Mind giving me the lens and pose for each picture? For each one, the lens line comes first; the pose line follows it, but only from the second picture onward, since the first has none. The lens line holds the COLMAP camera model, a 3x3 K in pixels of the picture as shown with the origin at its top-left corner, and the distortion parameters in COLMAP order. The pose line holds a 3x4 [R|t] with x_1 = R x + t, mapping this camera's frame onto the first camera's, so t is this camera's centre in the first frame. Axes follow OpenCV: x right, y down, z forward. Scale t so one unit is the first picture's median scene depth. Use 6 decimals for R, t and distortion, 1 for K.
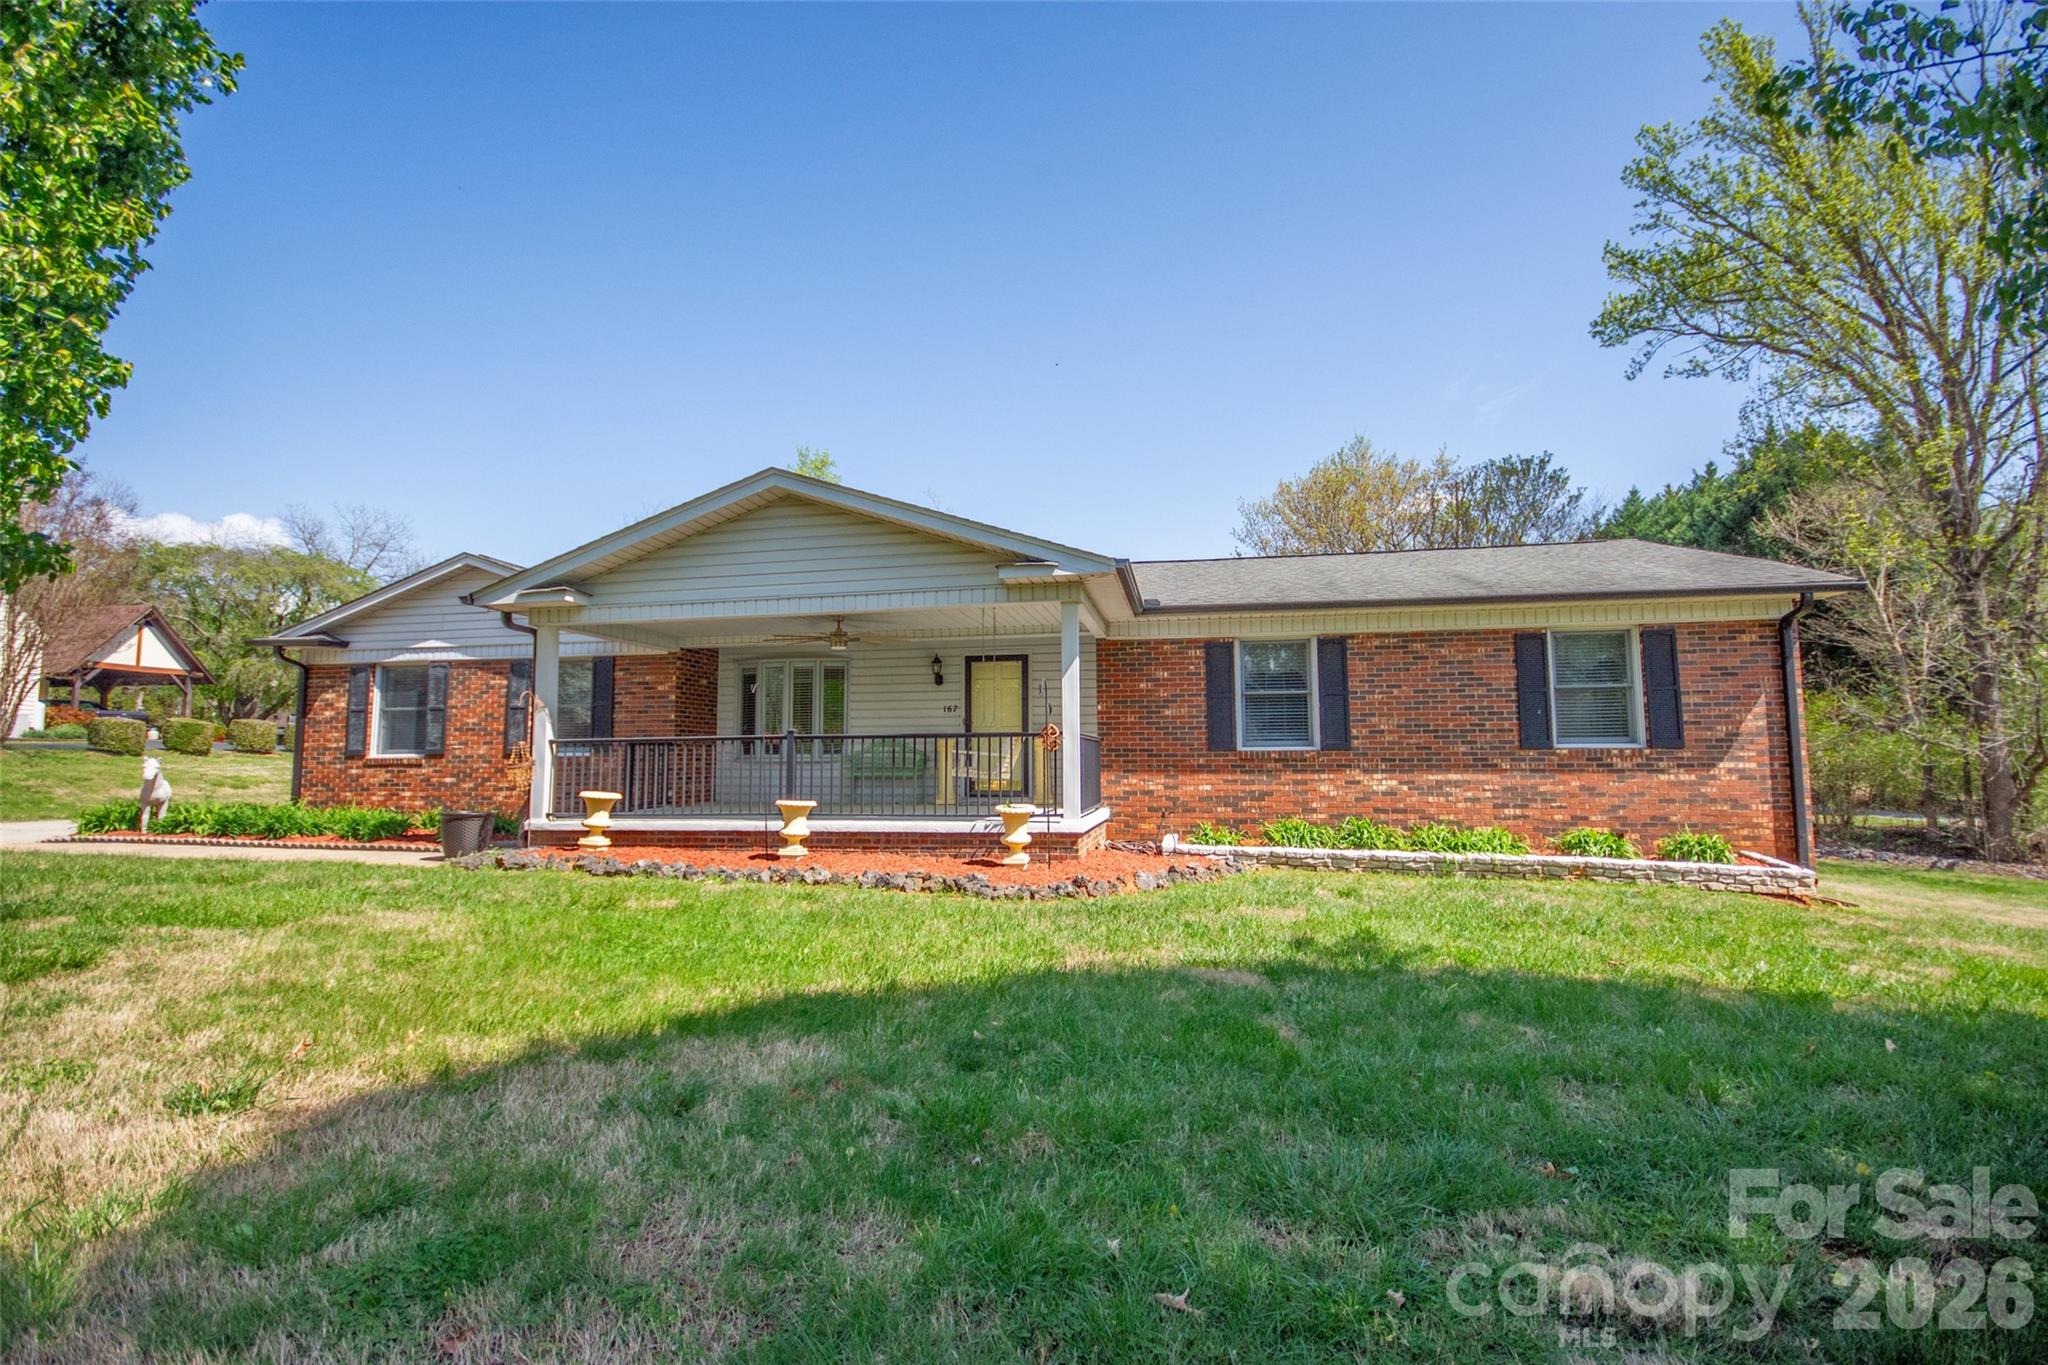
lens RADIAL K [[931.9, 0, 1023.7], [0, 931.9, 683.7], [0, 0, 1]] dist [0.002920, 0.000117]
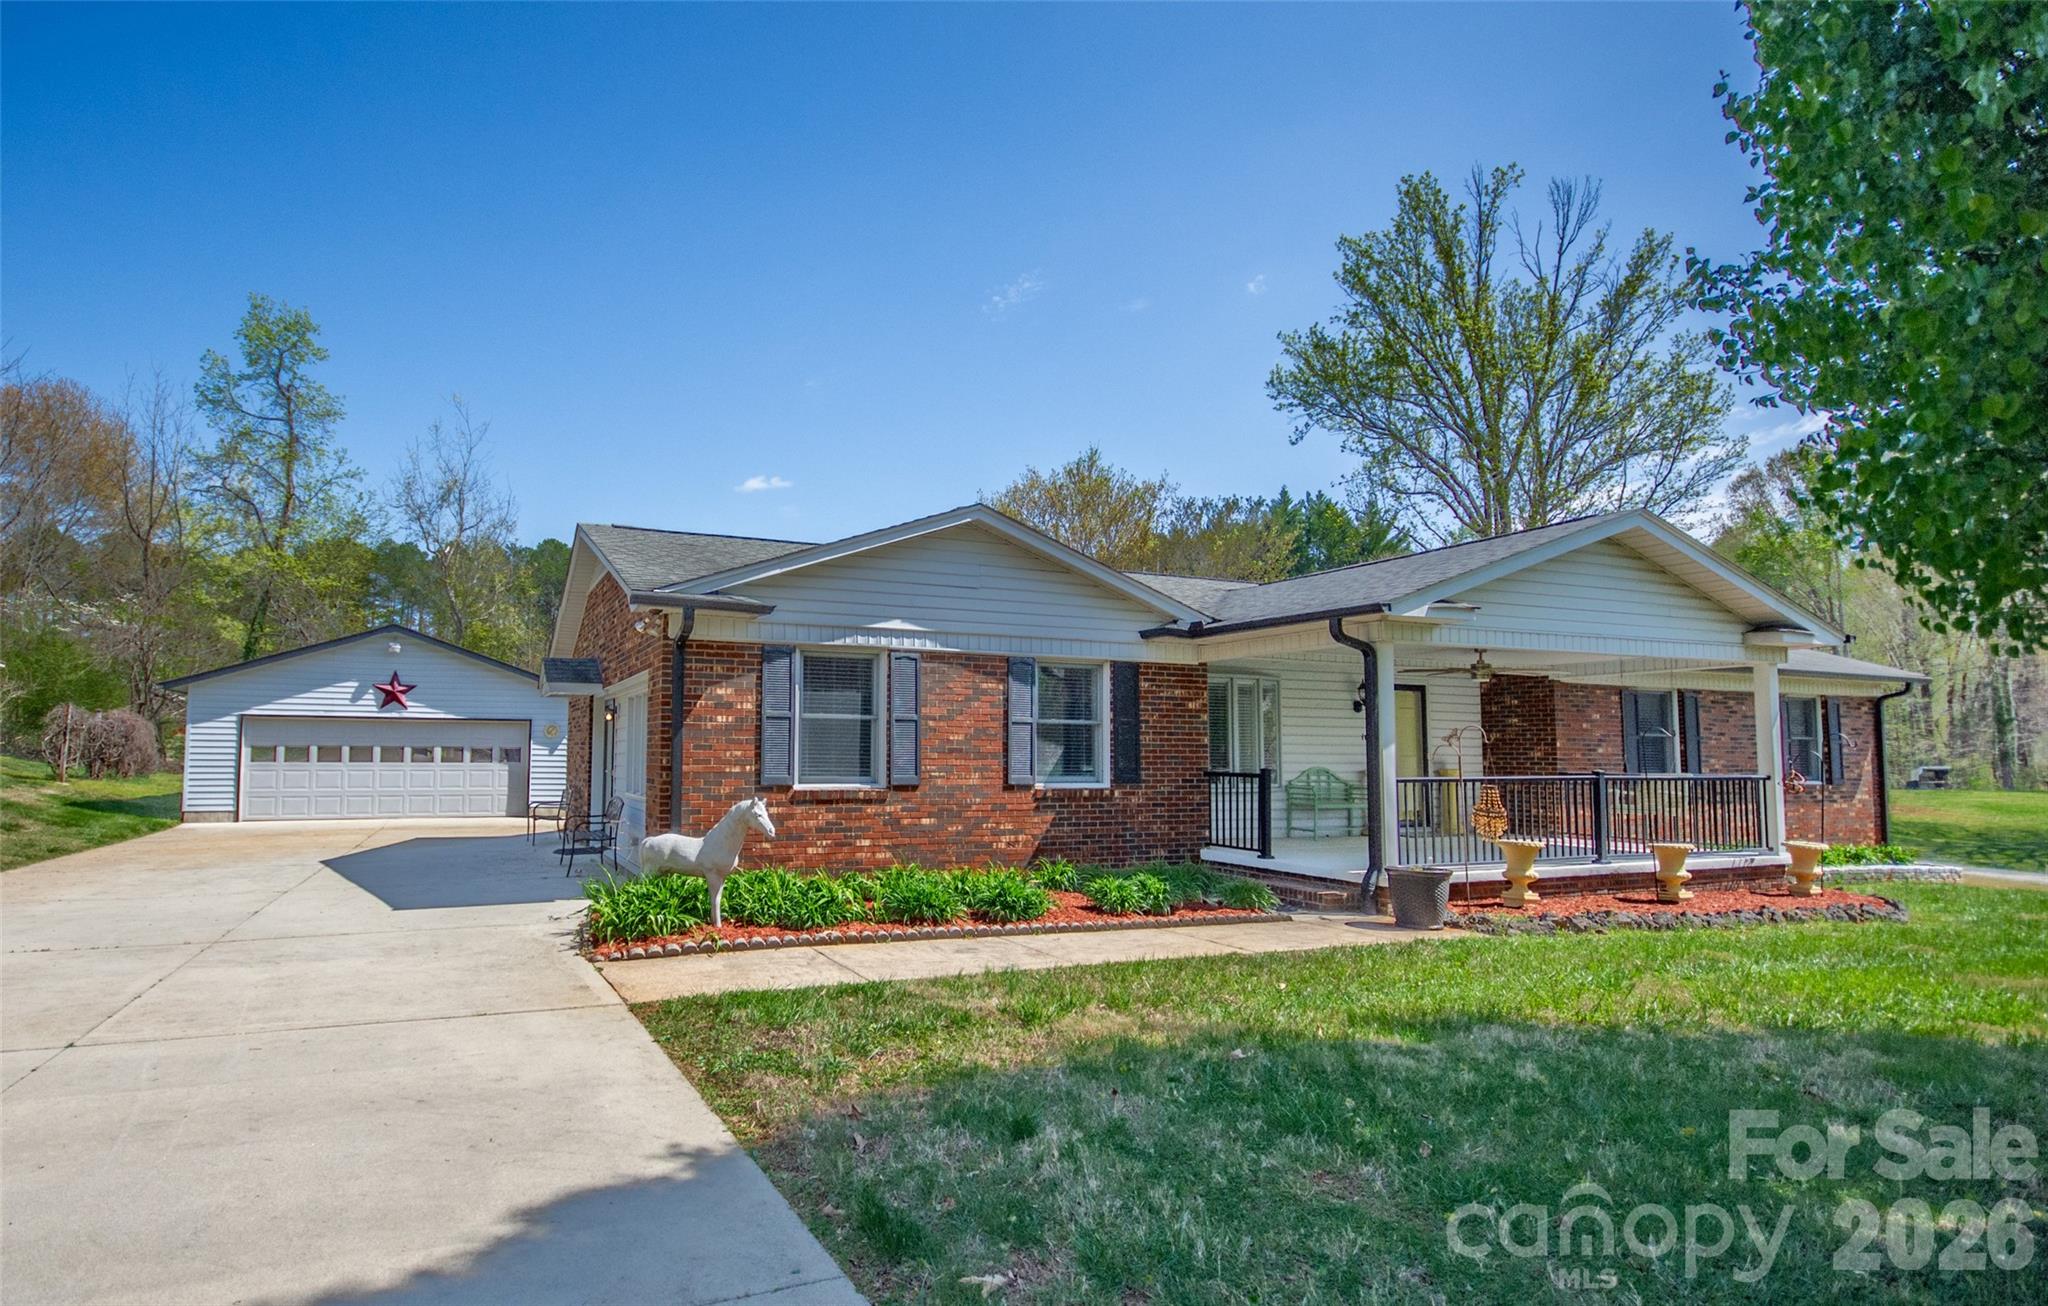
lens RADIAL K [[1058.1, 0, 1023.0], [0, 1058.1, 655.0], [0, 0, 1]] dist [-0.004295, -0.000846]
pose [[0.830168, 0.068932, 0.553236, -0.998246], [-0.058905, 0.997617, -0.035909, 0.002365], [-0.554393, -0.002778, 0.832250, 0.294635]]
